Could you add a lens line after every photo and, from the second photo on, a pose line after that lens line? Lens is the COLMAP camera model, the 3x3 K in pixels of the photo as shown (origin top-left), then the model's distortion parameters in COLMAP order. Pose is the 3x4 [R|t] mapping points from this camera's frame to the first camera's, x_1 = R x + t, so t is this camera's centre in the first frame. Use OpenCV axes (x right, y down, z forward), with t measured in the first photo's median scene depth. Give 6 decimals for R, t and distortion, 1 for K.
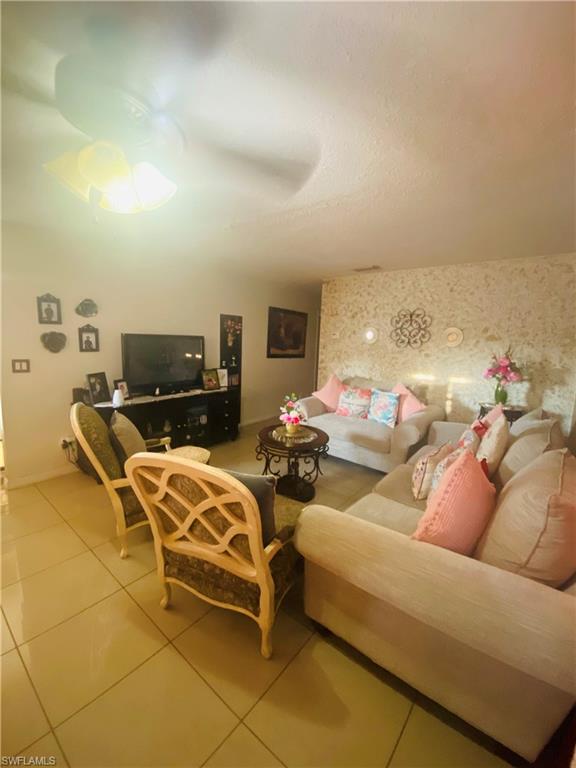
lens RADIAL K [[307.9, 0, 288.4], [0, 307.9, 387.7], [0, 0, 1]] dist [-0.020888, -0.000296]
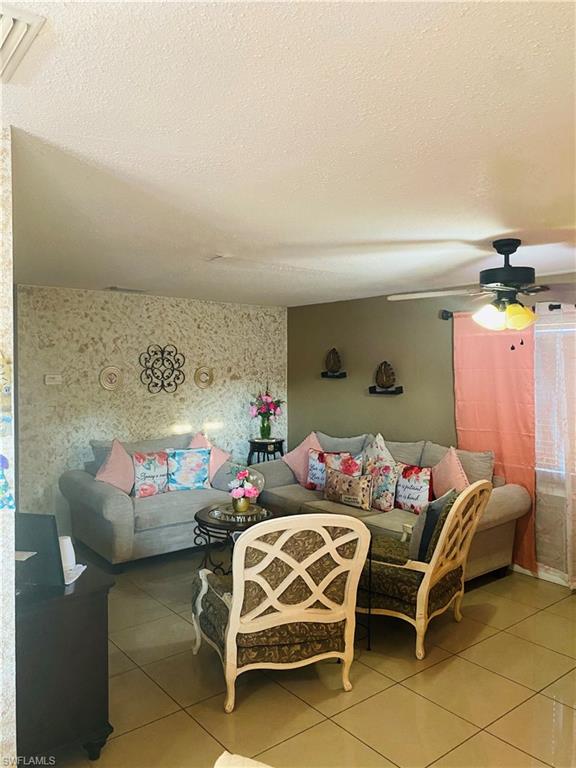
lens RADIAL K [[591.5, 0, 288.8], [0, 591.5, 378.6], [0, 0, 1]] dist [0.042862, 0.000927]
pose [[0.173239, -0.052862, 0.983460, -1.080970], [0.152874, 0.987899, 0.026172, -0.159575], [-0.972943, 0.145811, 0.179223, 0.412616]]
